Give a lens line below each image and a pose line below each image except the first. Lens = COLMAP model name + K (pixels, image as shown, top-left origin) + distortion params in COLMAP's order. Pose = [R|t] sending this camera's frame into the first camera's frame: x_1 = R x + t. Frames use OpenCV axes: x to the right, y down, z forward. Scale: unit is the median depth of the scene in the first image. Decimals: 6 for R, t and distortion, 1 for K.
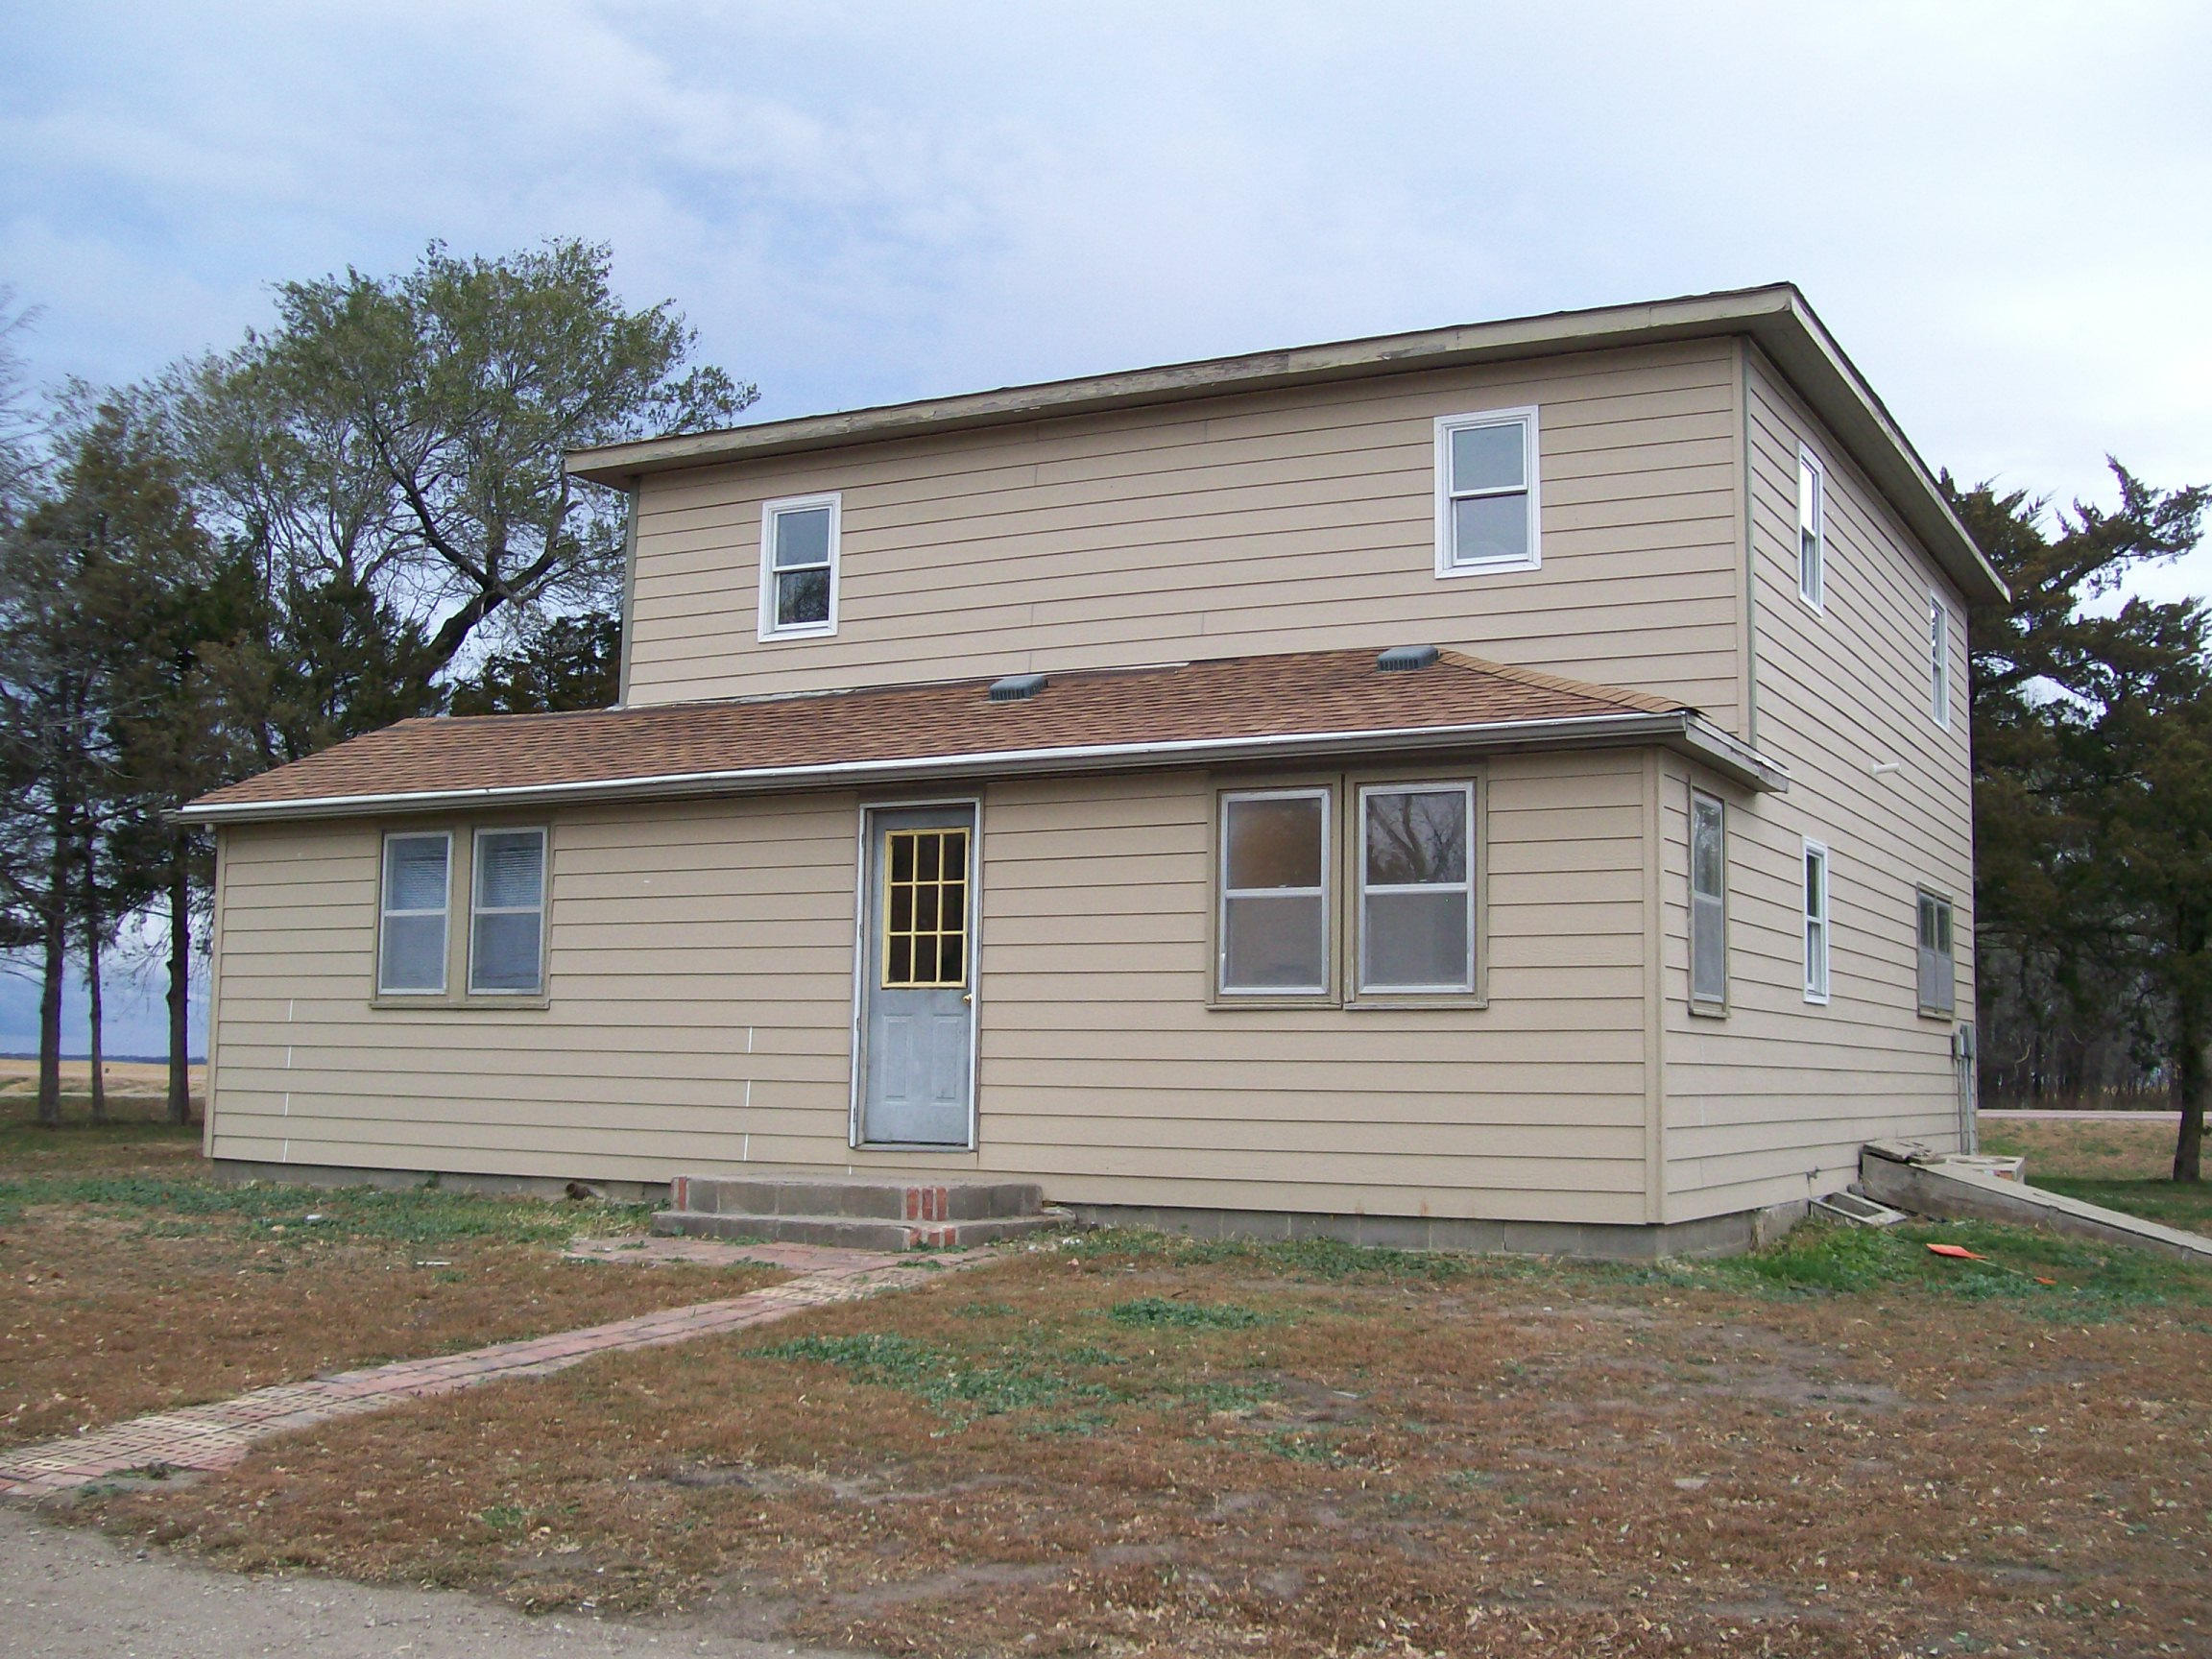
lens RADIAL K [[2415.1, 0, 1119.8], [0, 2415.1, 809.1], [0, 0, 1]] dist [-0.048438, 0.000000]
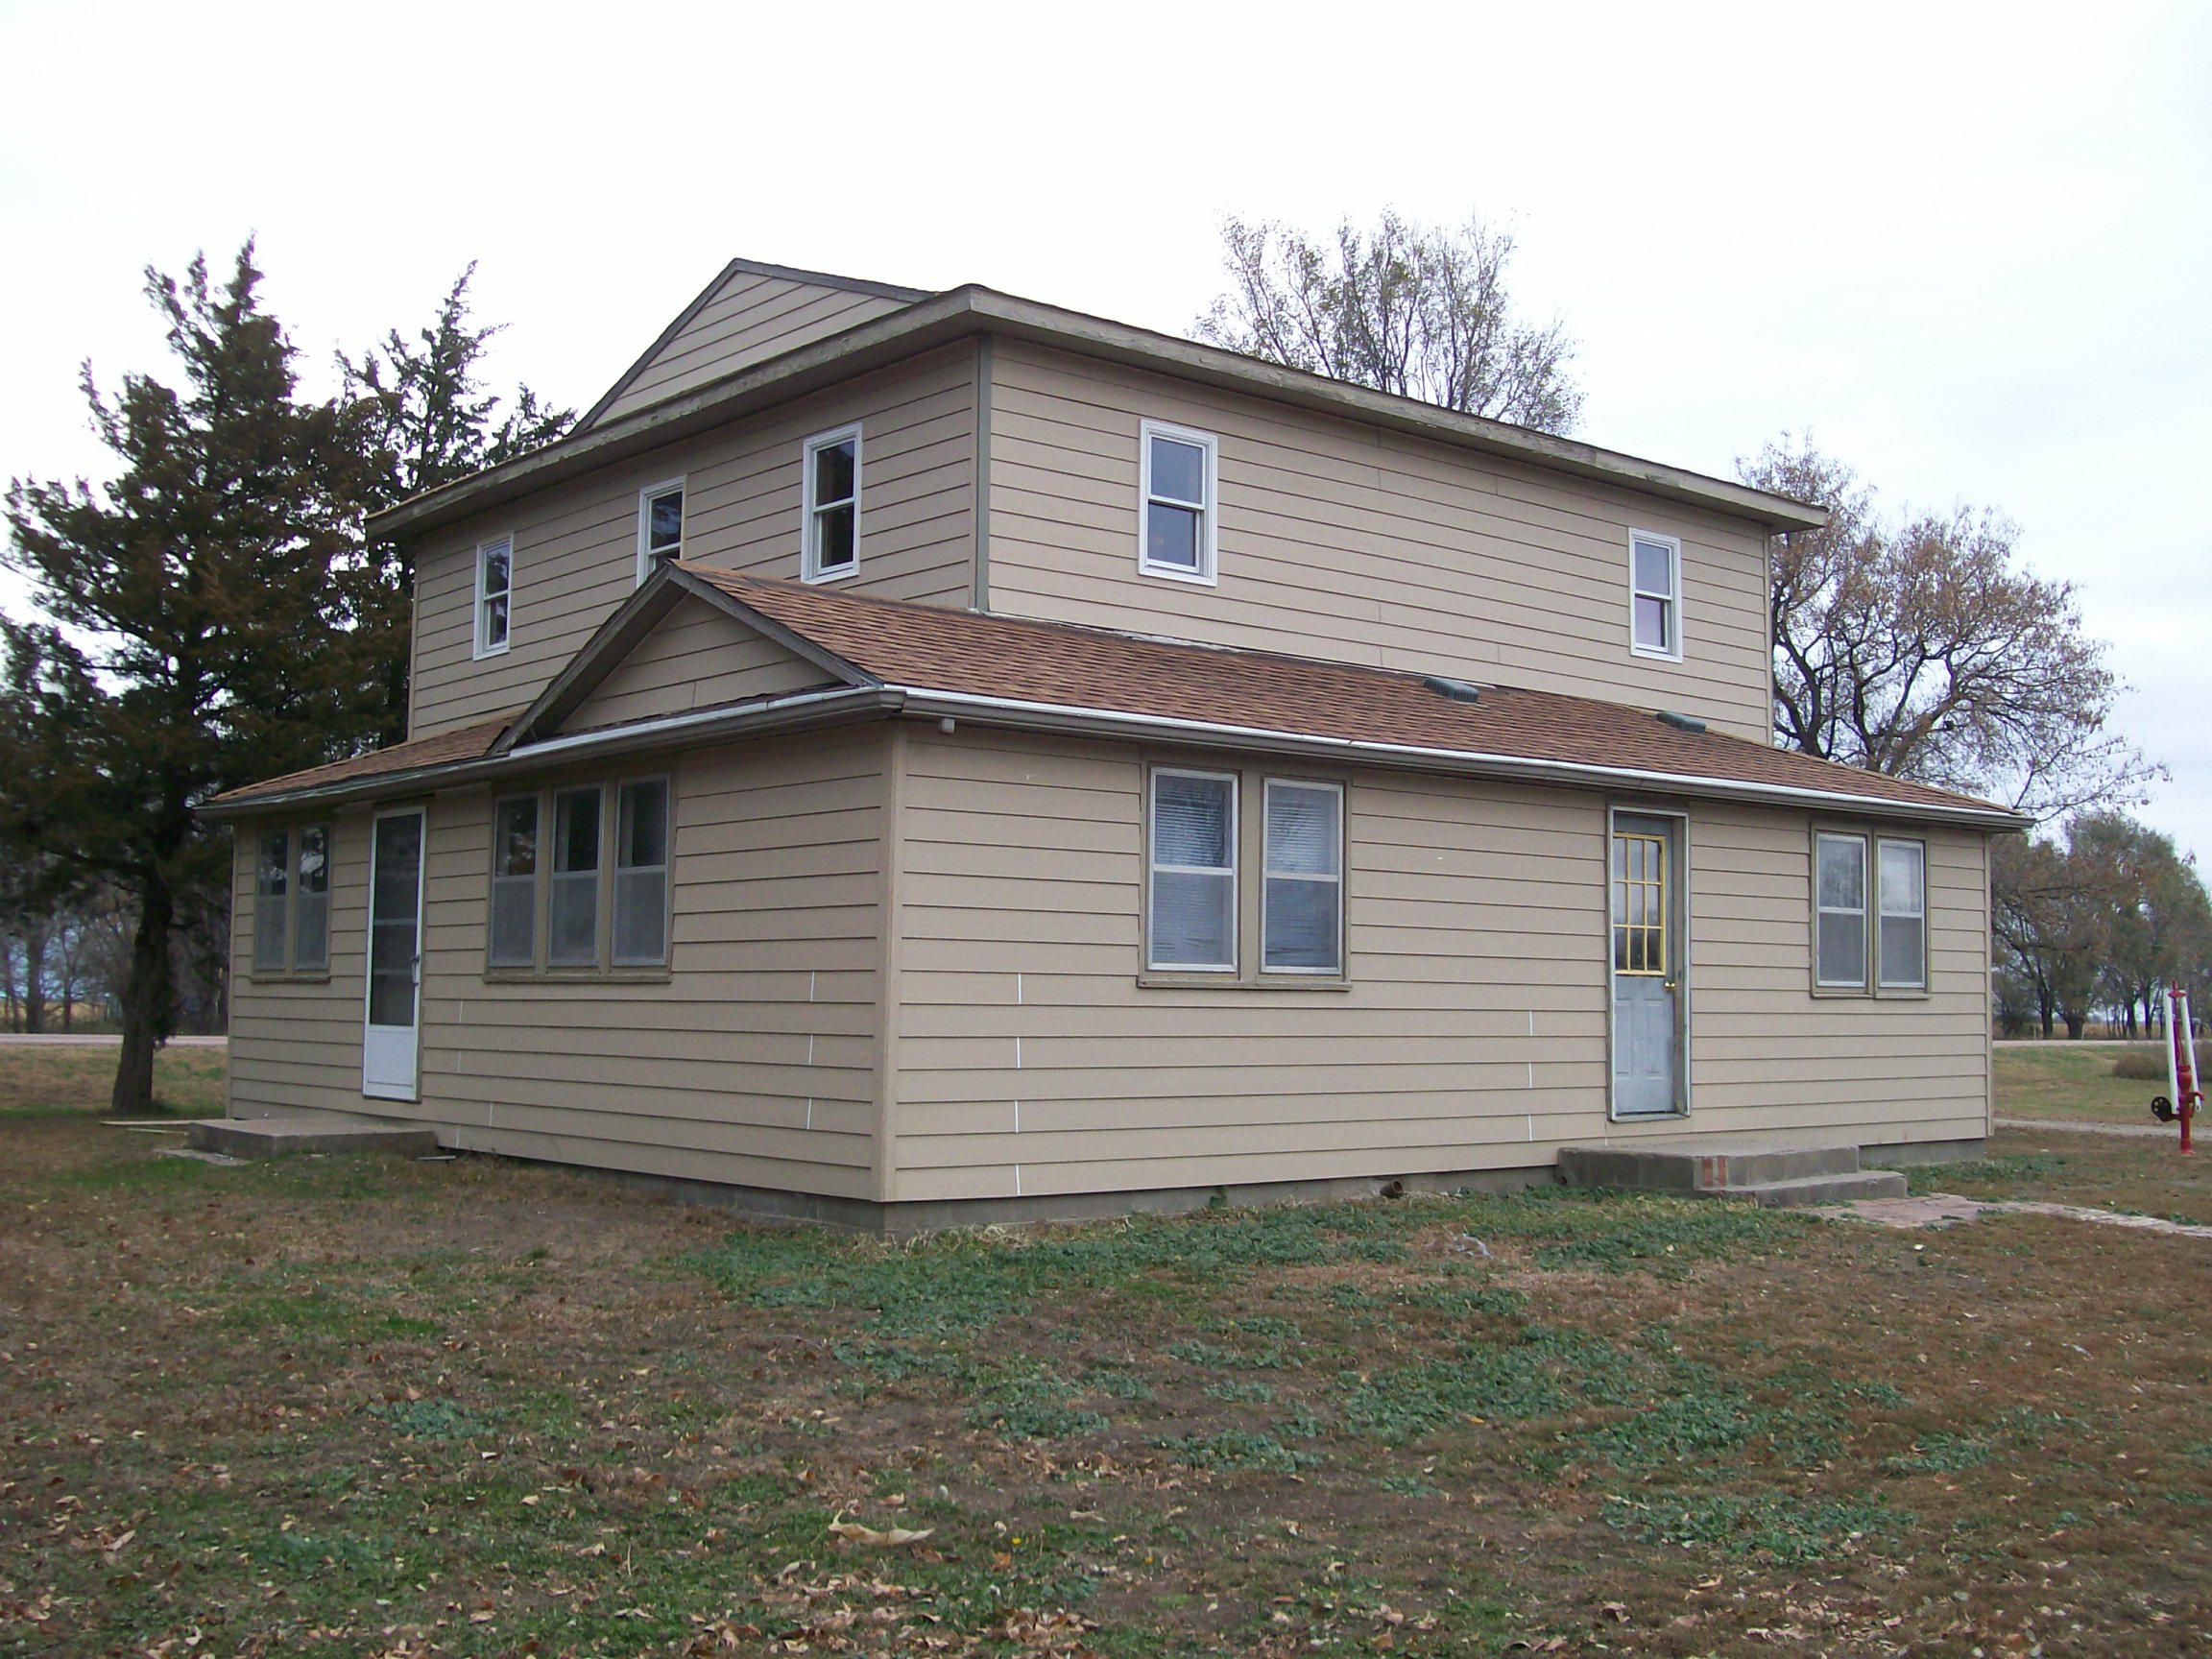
lens RADIAL K [[2415.1, 0, 1103.7], [0, 2415.1, 840.6], [0, 0, 1]] dist [-0.048438, 0.000000]
pose [[0.349134, 0.060073, 0.935145, -1.058111], [-0.095760, 0.995006, -0.028166, 0.058790], [-0.932167, -0.079716, 0.353143, 0.739635]]
